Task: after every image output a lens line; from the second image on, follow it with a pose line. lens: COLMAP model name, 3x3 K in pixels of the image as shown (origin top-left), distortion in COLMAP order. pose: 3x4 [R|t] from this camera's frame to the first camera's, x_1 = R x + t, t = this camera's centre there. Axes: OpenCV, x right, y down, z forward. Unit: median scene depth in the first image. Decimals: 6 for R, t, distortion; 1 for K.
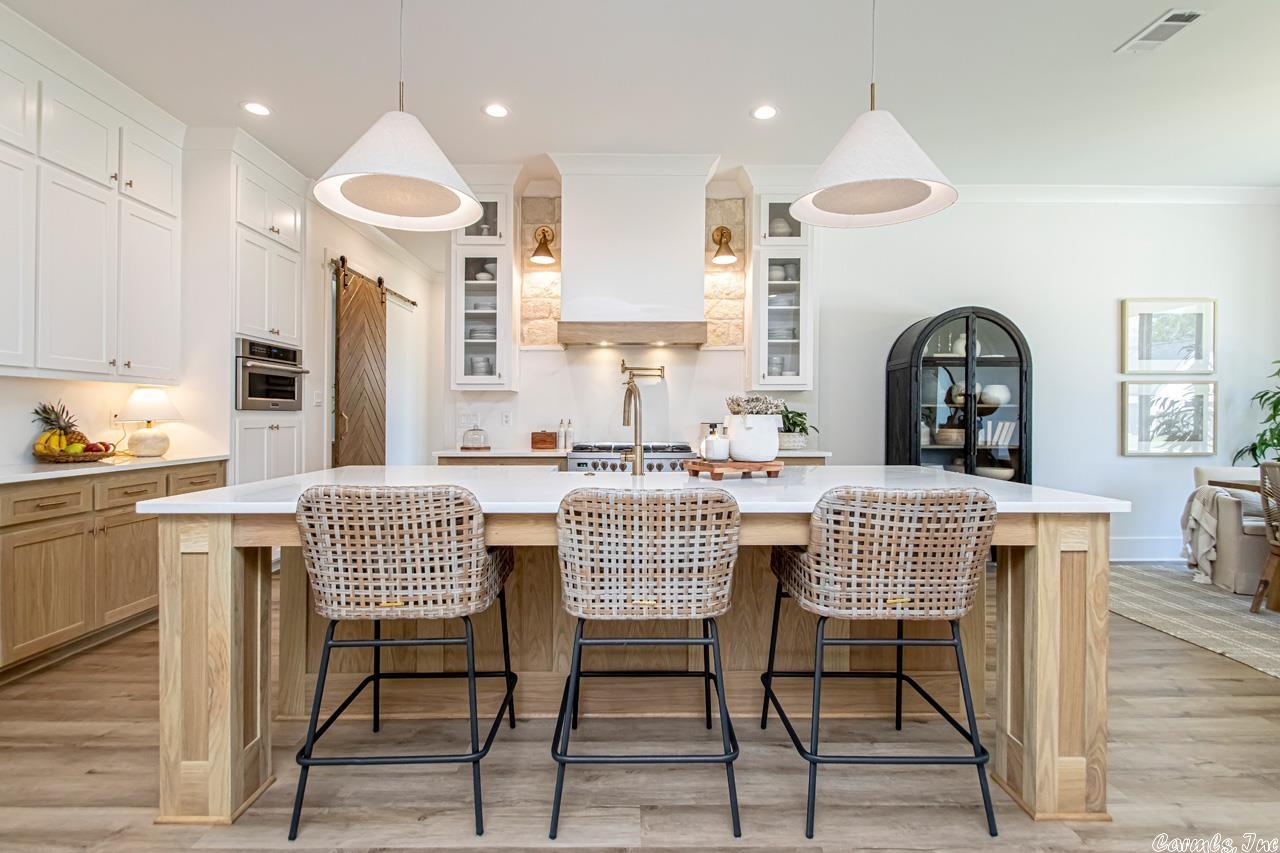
lens RADIAL K [[615.3, 0, 637.4], [0, 615.3, 416.8], [0, 0, 1]] dist [0.030439, -0.018803]
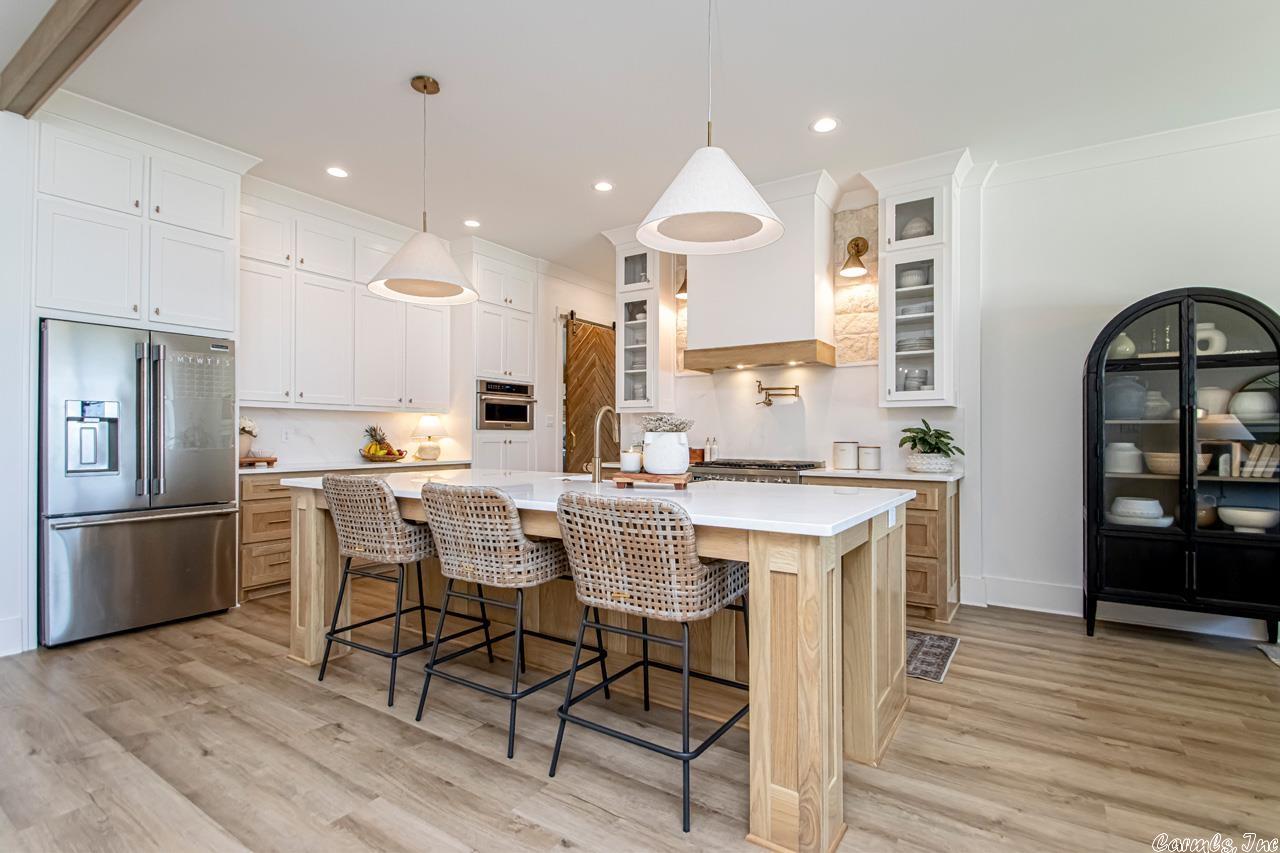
lens RADIAL K [[610.2, 0, 641.9], [0, 610.2, 424.3], [0, 0, 1]] dist [0.012214, -0.011584]
pose [[0.828205, -0.006705, -0.560386, 0.425000], [-0.004315, 0.999822, -0.018340, 0.001380], [0.560409, 0.017608, 0.828029, 0.034526]]
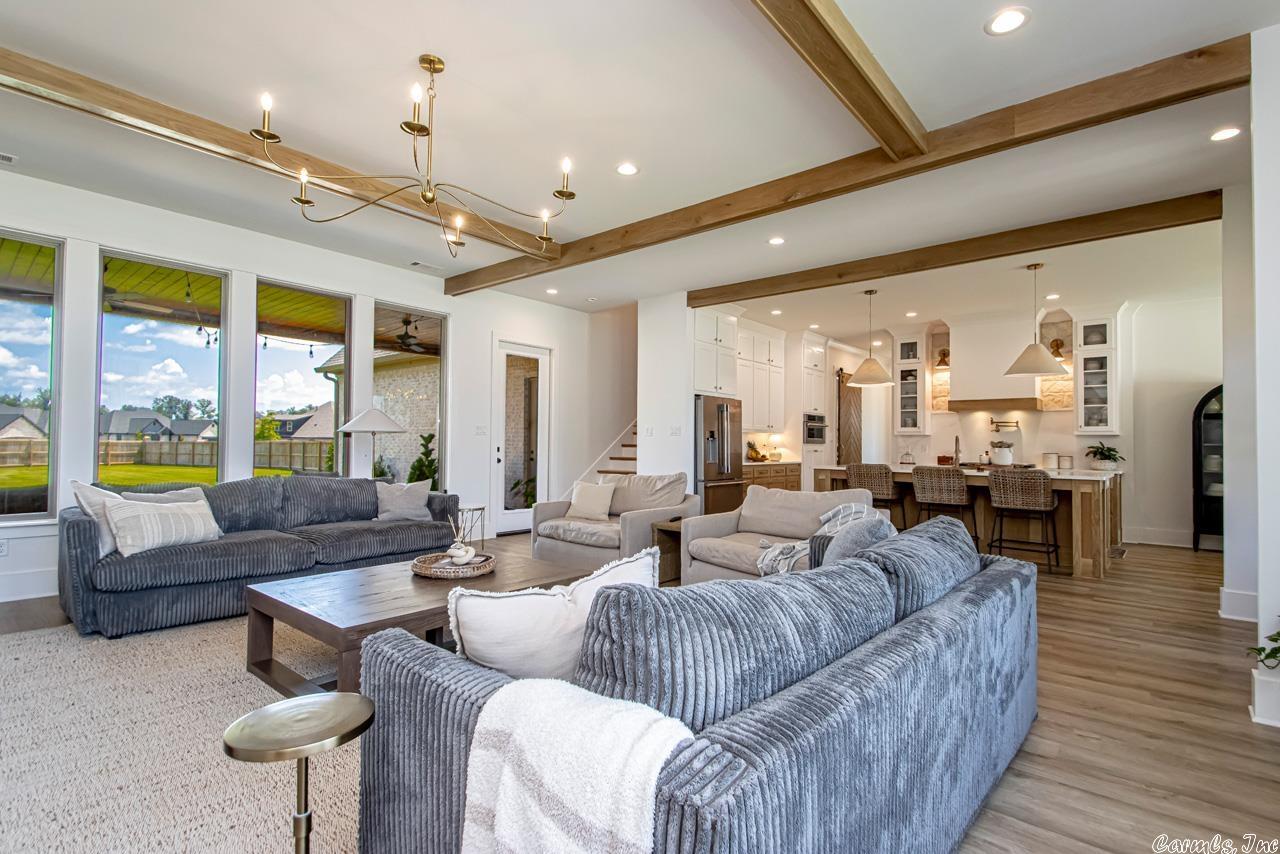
lens RADIAL K [[615.1, 0, 637.6], [0, 615.1, 426.8], [0, 0, 1]] dist [0.014997, -0.021043]
pose [[0.751207, -0.007713, -0.660022, 0.426580], [-0.015308, 0.999459, -0.029102, 0.003992], [0.659889, 0.031965, 0.750683, -1.146268]]
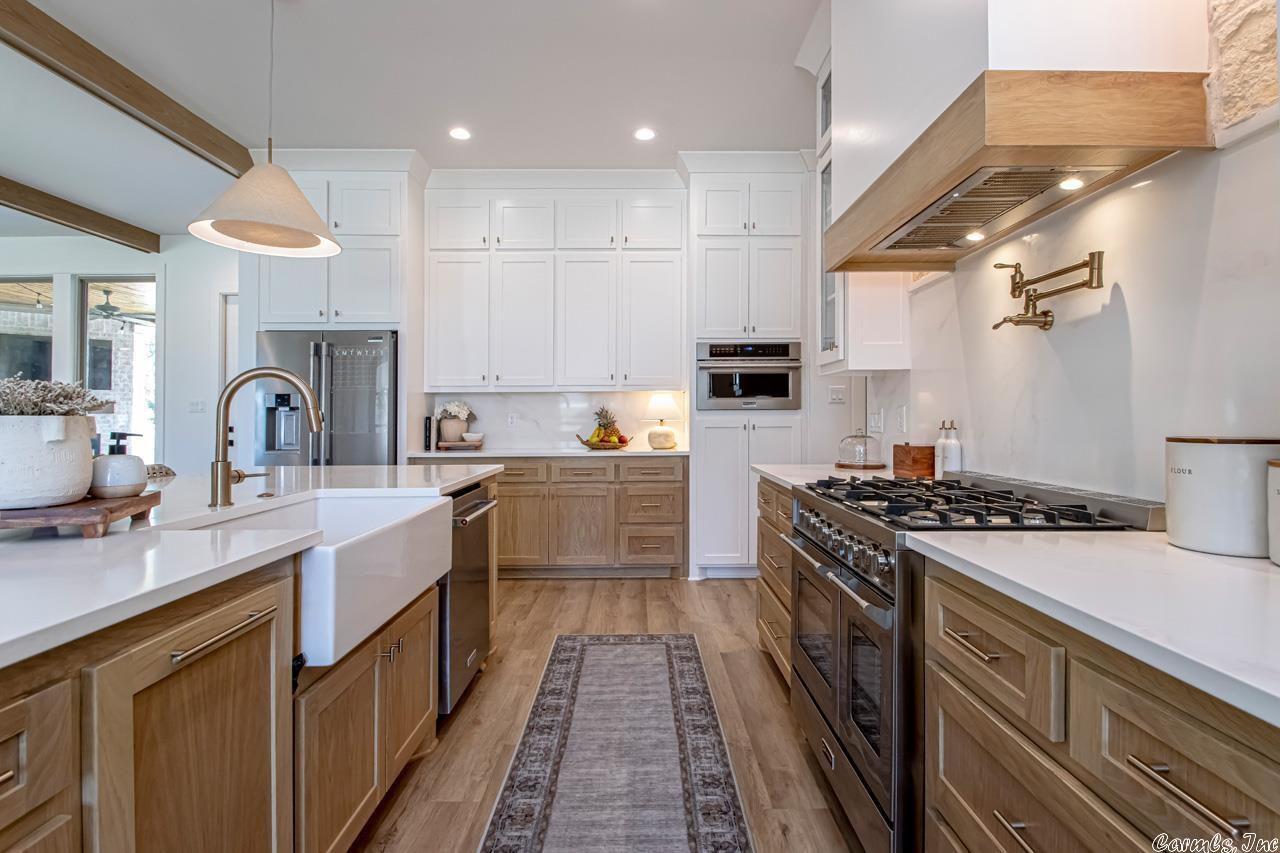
lens RADIAL K [[628.4, 0, 647.0], [0, 628.4, 418.1], [0, 0, 1]] dist [0.019718, -0.022879]
pose [[-0.013096, -0.000258, -0.999914, 0.397017], [0.005268, 0.999986, -0.000327, 0.002211], [0.999900, -0.005271, -0.013094, 0.839682]]
